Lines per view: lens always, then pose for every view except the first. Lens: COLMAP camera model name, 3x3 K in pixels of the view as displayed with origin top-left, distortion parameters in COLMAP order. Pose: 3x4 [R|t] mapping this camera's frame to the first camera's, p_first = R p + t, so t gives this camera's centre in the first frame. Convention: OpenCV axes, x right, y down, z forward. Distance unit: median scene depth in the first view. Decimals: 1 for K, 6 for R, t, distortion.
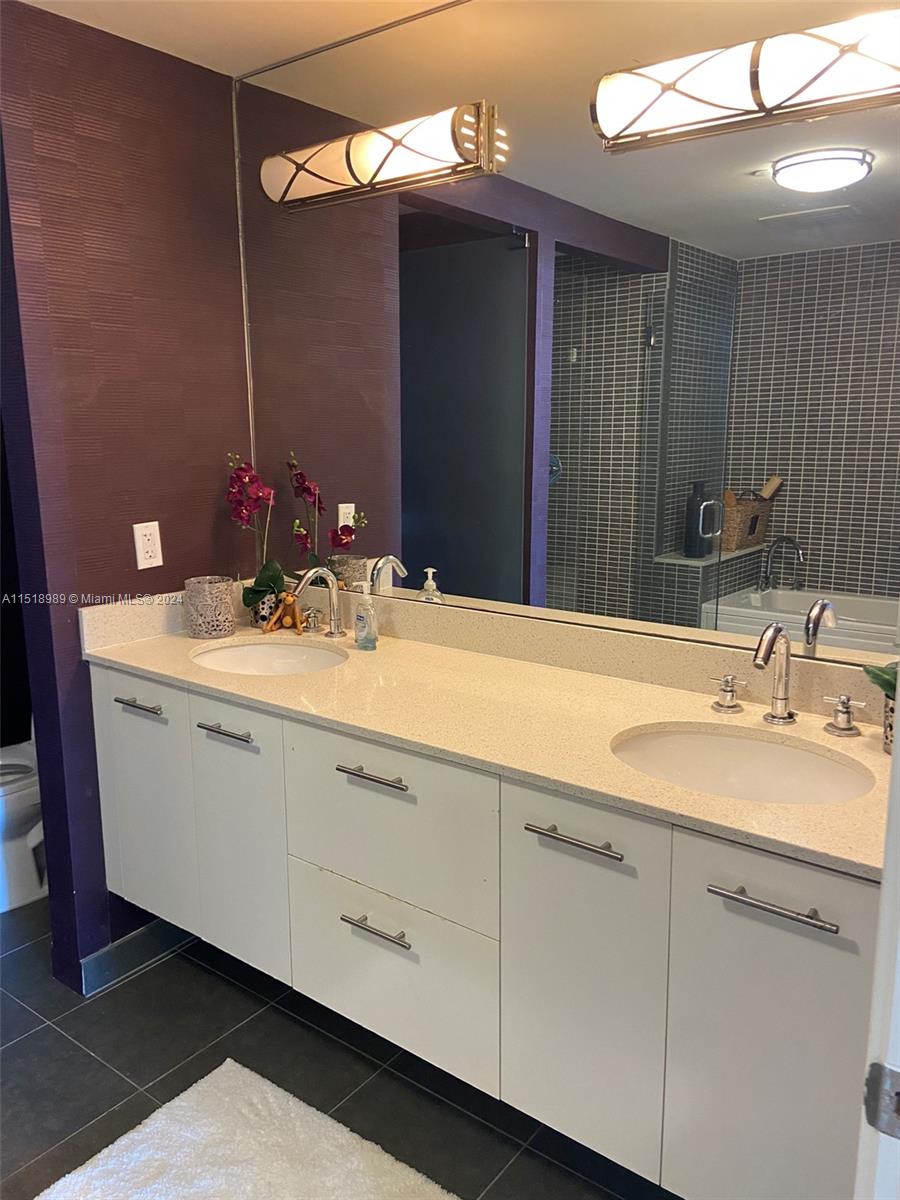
lens RADIAL K [[906.4, 0, 448.4], [0, 906.4, 605.1], [0, 0, 1]] dist [0.104070, -0.121745]
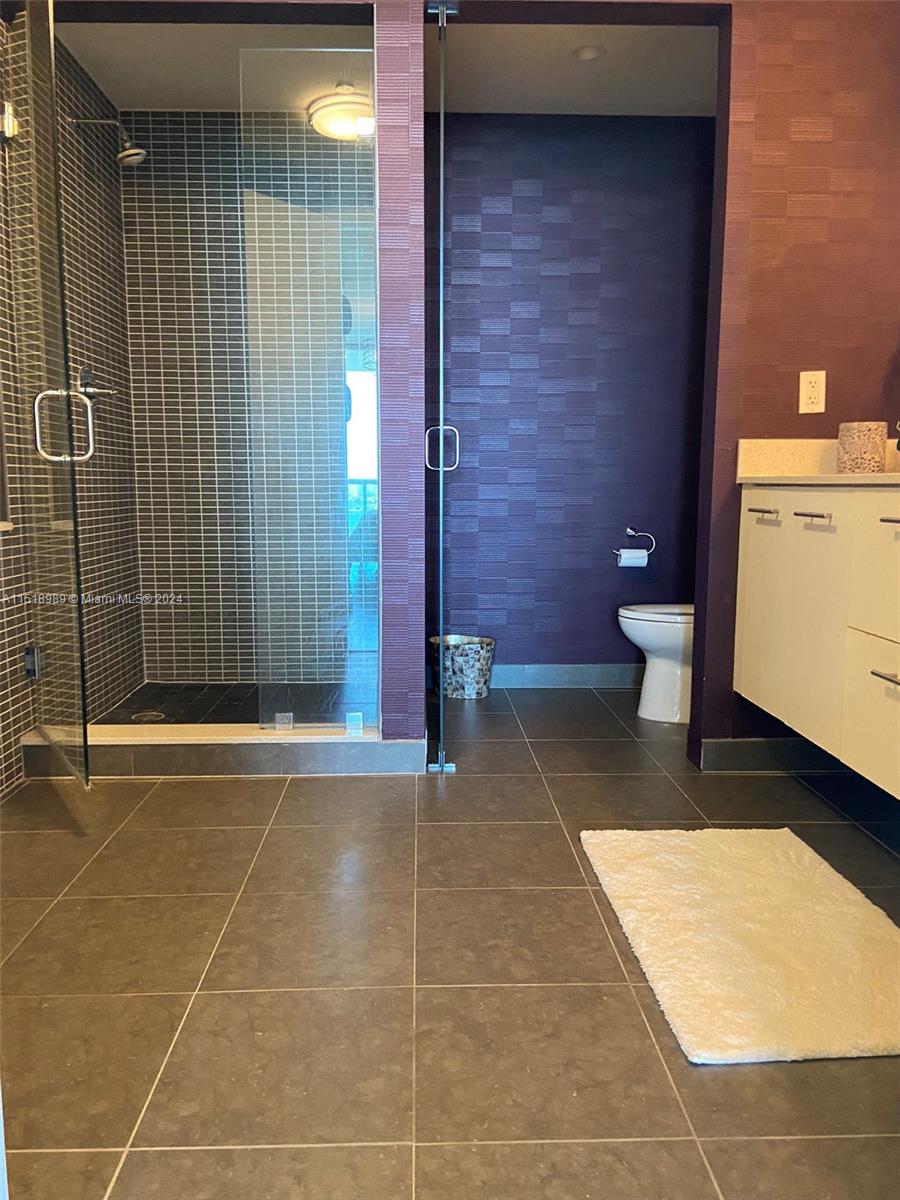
lens RADIAL K [[906.4, 0, 444.3], [0, 906.4, 592.9], [0, 0, 1]] dist [0.104070, -0.121745]
pose [[0.632383, 0.100406, -0.768122, 0.291005], [-0.156472, 0.987682, 0.000286, 0.259295], [0.758689, 0.120009, 0.640304, -0.034084]]
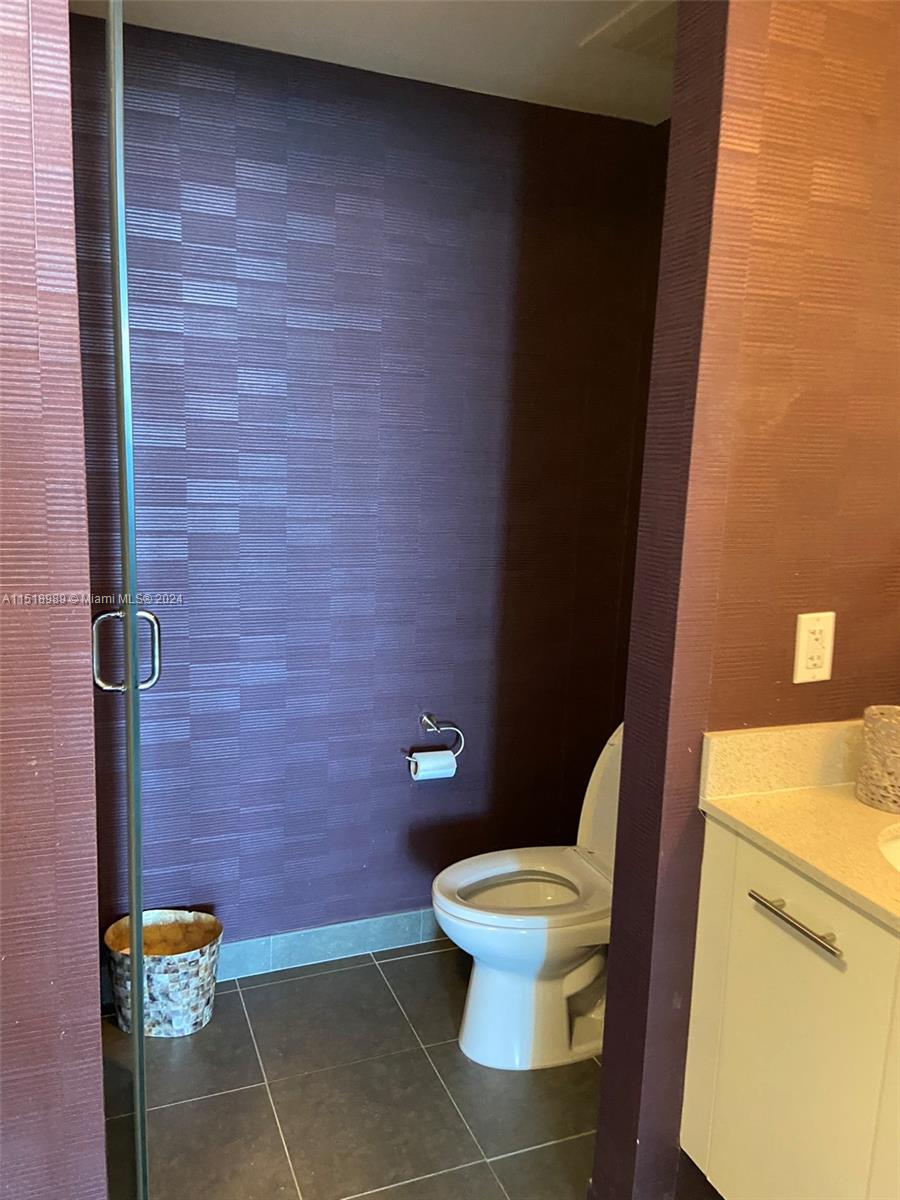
lens RADIAL K [[906.4, 0, 443.9], [0, 906.4, 604.6], [0, 0, 1]] dist [0.104070, -0.121745]
pose [[0.857688, 0.125333, -0.498661, -0.243835], [-0.140939, 0.989998, 0.006413, -0.065240], [0.494477, 0.064781, 0.866773, 0.324067]]
